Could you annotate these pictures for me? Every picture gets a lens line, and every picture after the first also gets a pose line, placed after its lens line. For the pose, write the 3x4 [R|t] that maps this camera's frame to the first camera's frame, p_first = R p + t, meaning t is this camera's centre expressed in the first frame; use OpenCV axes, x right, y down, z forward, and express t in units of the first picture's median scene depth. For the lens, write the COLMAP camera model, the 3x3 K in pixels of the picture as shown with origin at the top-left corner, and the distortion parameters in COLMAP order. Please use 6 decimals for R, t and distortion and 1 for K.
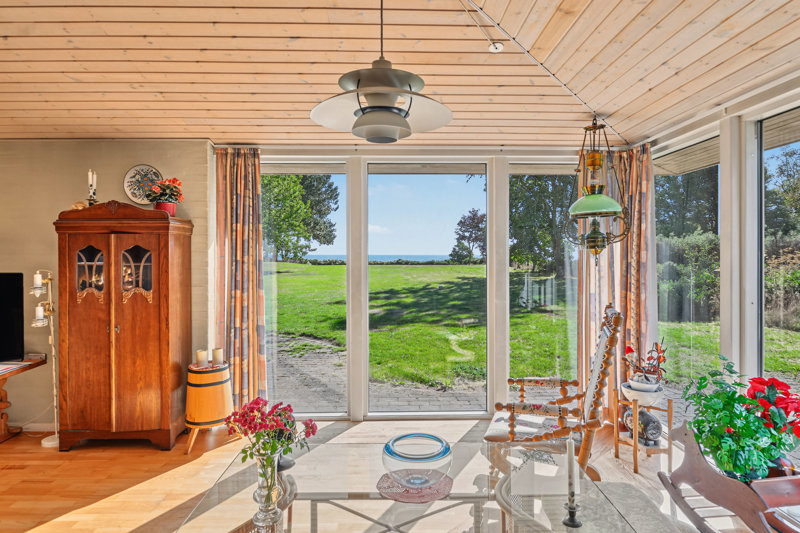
lens RADIAL K [[486.3, 0, 405.6], [0, 486.3, 260.3], [0, 0, 1]] dist [0.003168, -0.000307]
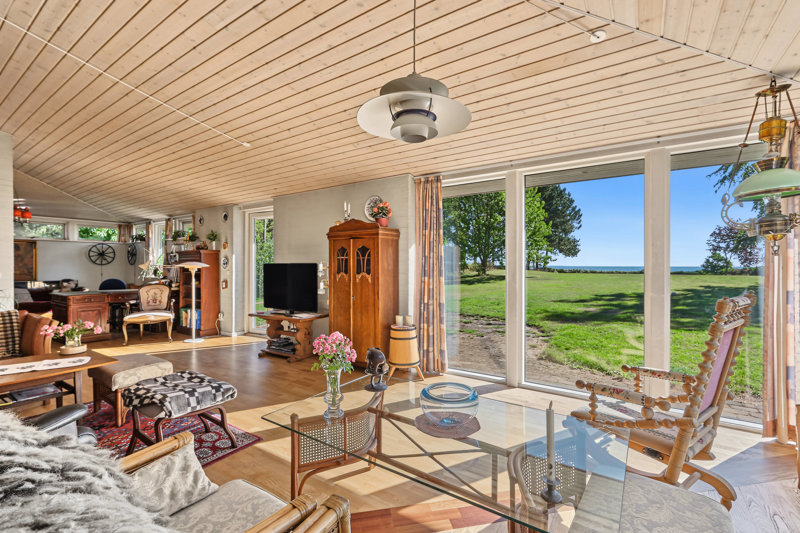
lens RADIAL K [[358.2, 0, 395.4], [0, 358.2, 267.1], [0, 0, 1]] dist [0.002722, 0.001043]
pose [[0.812043, 0.007398, -0.583551, 0.199511], [-0.011151, 0.999934, -0.002841, 0.038123], [0.583492, 0.008814, 0.812071, 0.099344]]
